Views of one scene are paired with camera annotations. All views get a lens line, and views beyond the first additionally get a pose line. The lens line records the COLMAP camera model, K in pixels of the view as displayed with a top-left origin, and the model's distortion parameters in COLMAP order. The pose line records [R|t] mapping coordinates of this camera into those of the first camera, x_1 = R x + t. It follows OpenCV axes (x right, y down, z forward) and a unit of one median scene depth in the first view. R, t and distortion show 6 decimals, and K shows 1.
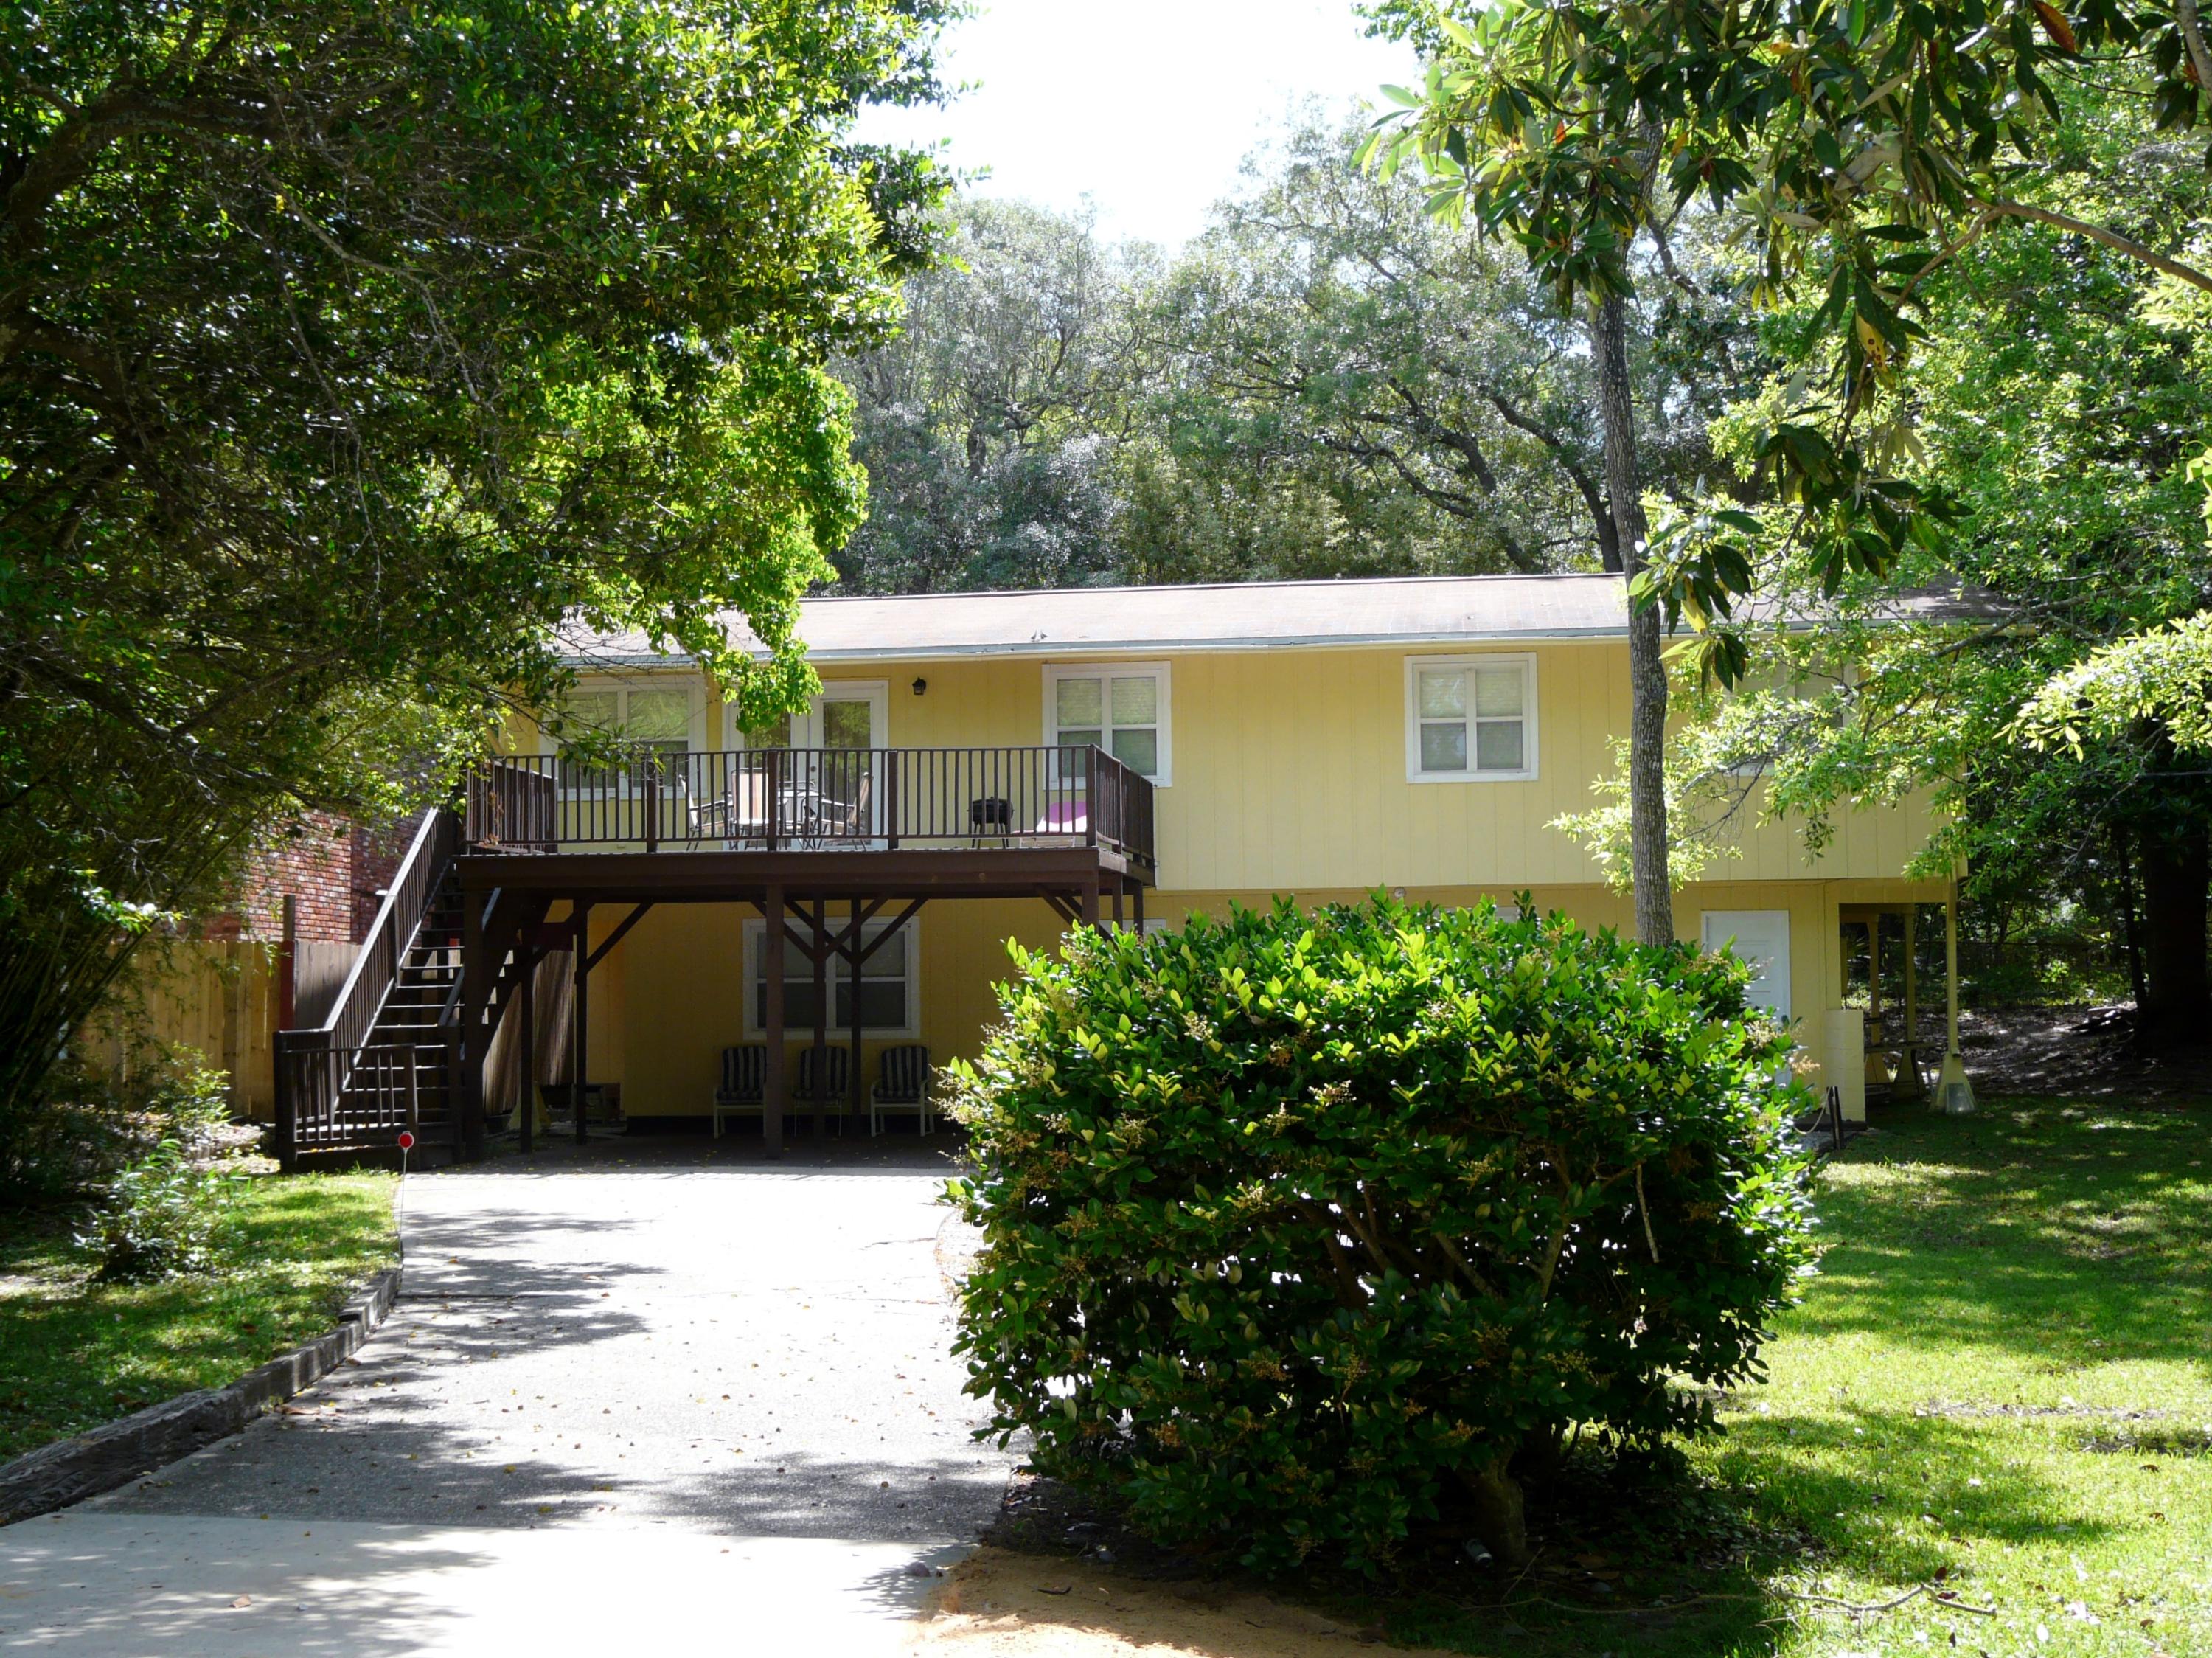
lens RADIAL K [[2968.3, 0, 1106.0], [0, 2968.3, 829.0], [0, 0, 1]] dist [0.100867, 0.032518]
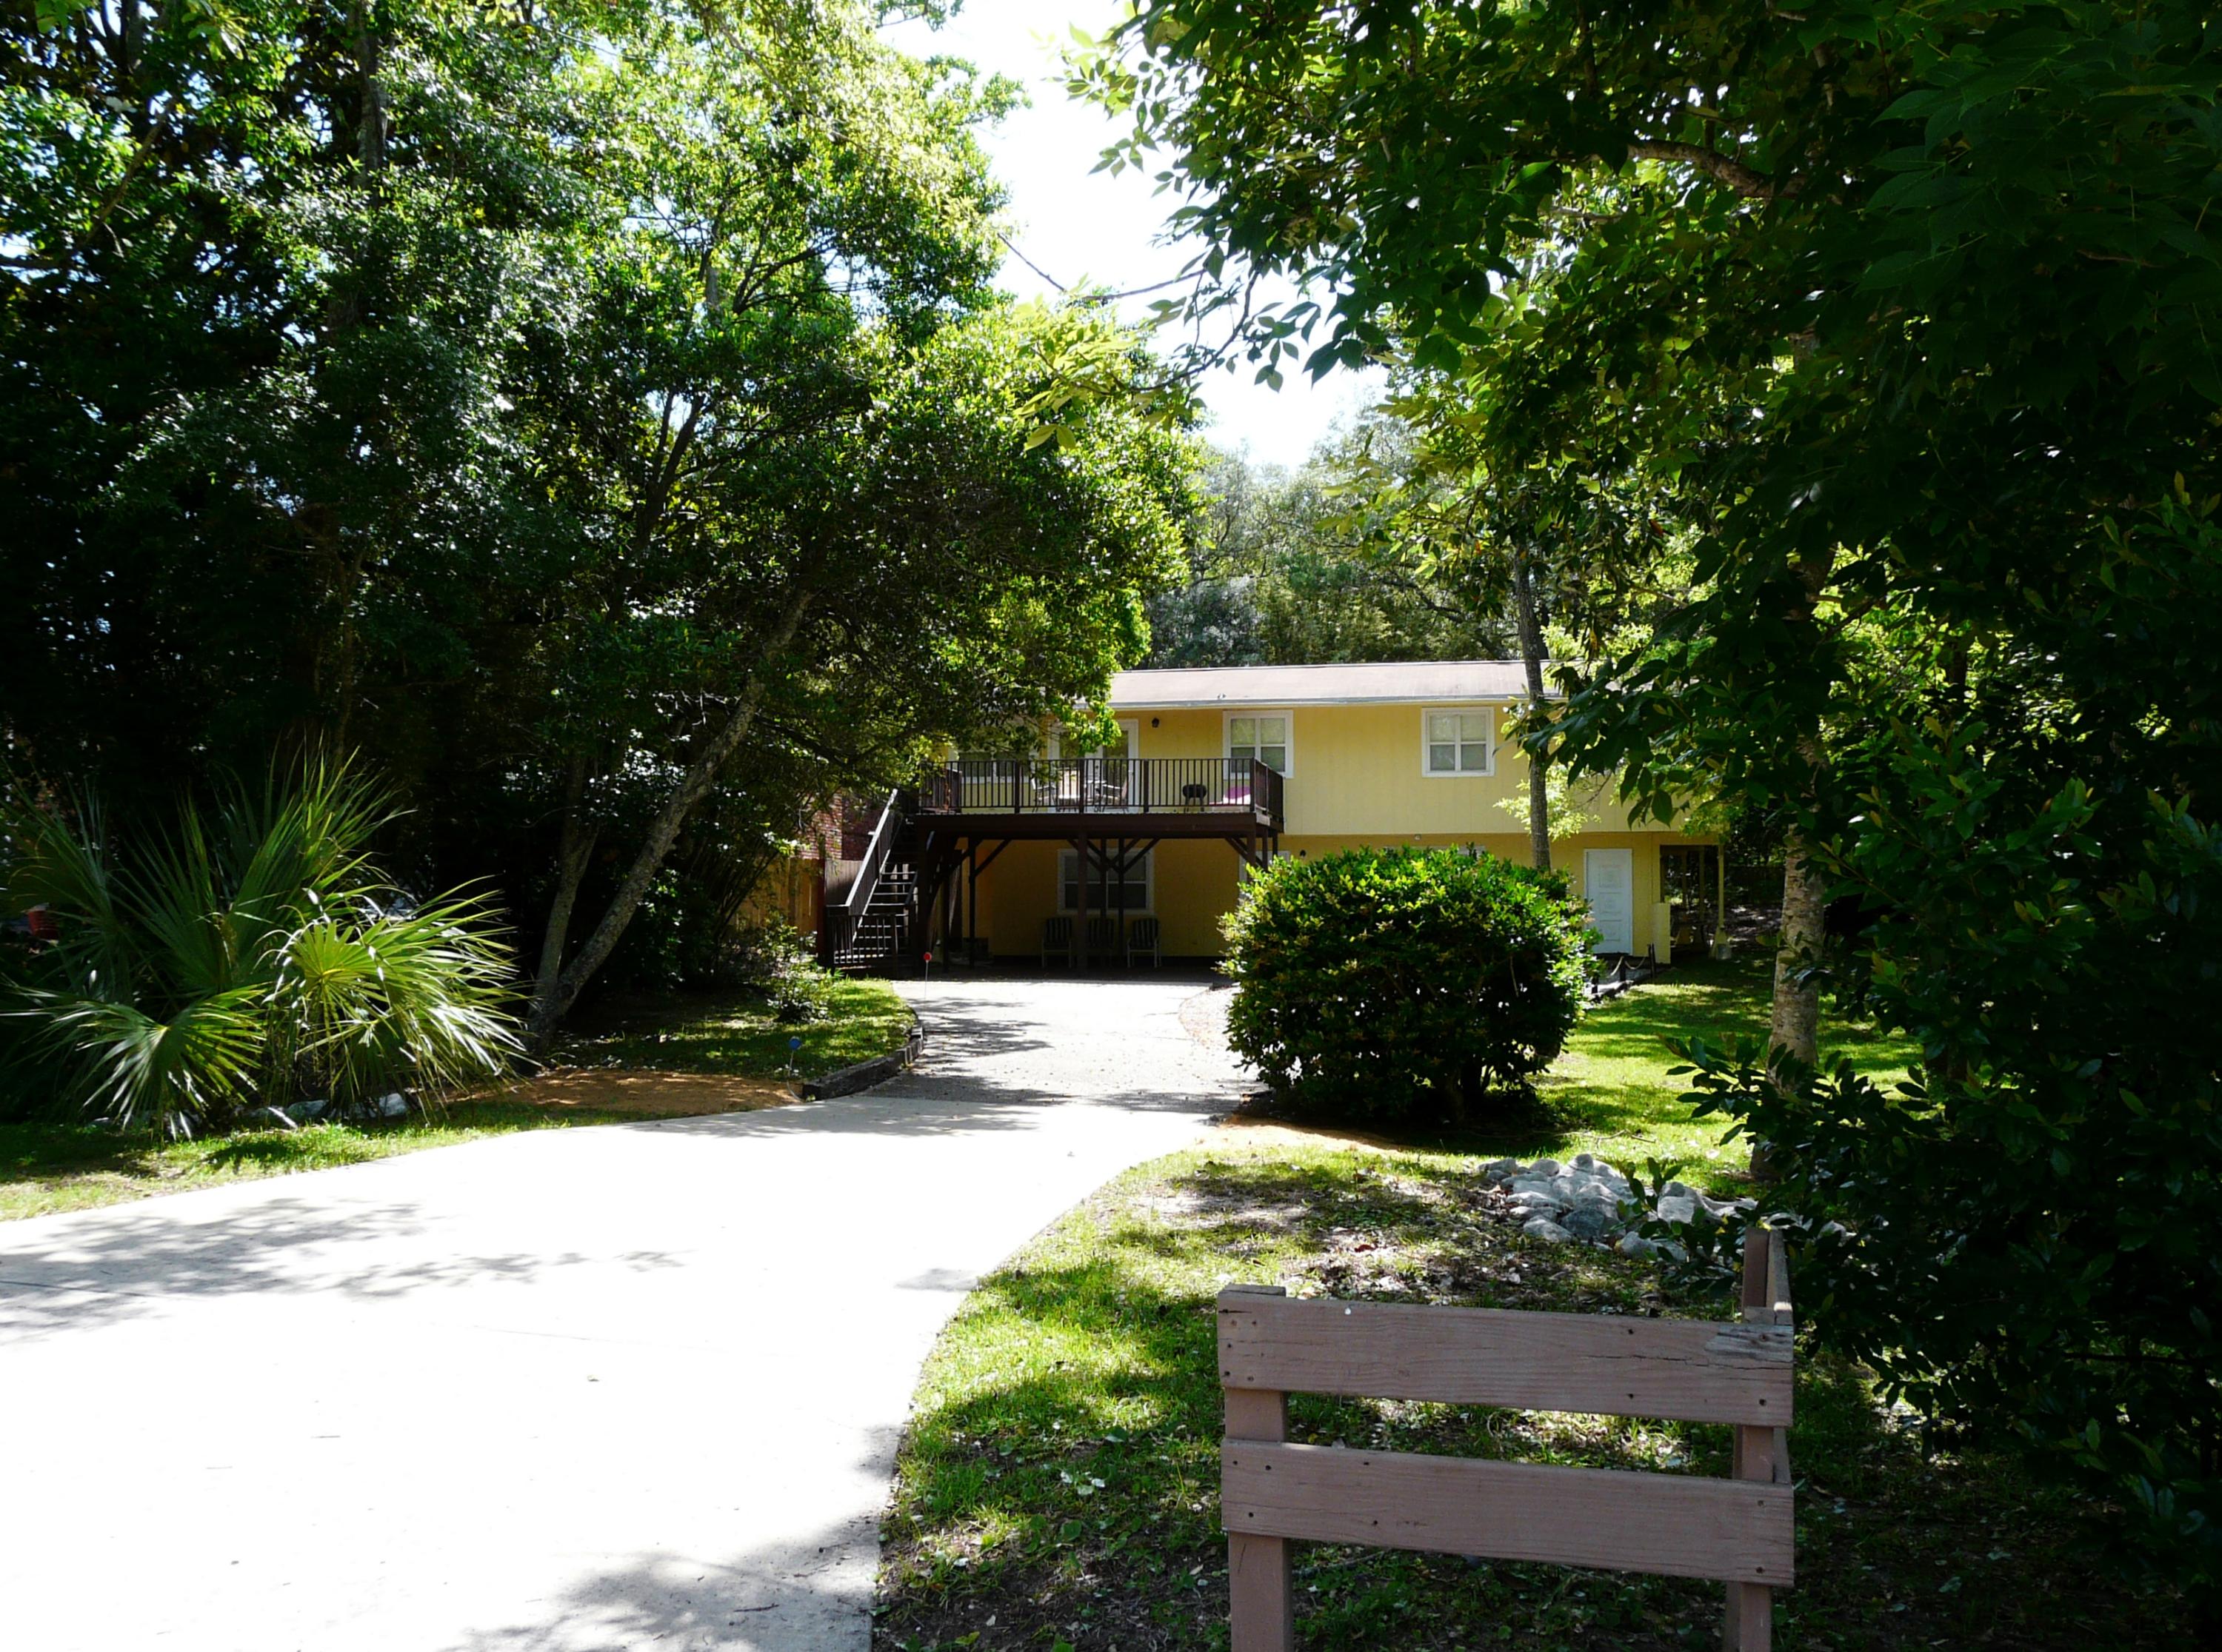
lens RADIAL K [[2188.8, 0, 1115.3], [0, 2188.8, 823.3], [0, 0, 1]] dist [-0.004693, 0.001208]
pose [[0.999118, 0.007486, -0.041316, -0.037401], [-0.006635, 0.999764, 0.020707, -0.016497], [0.041461, -0.020414, 0.998932, -0.419255]]
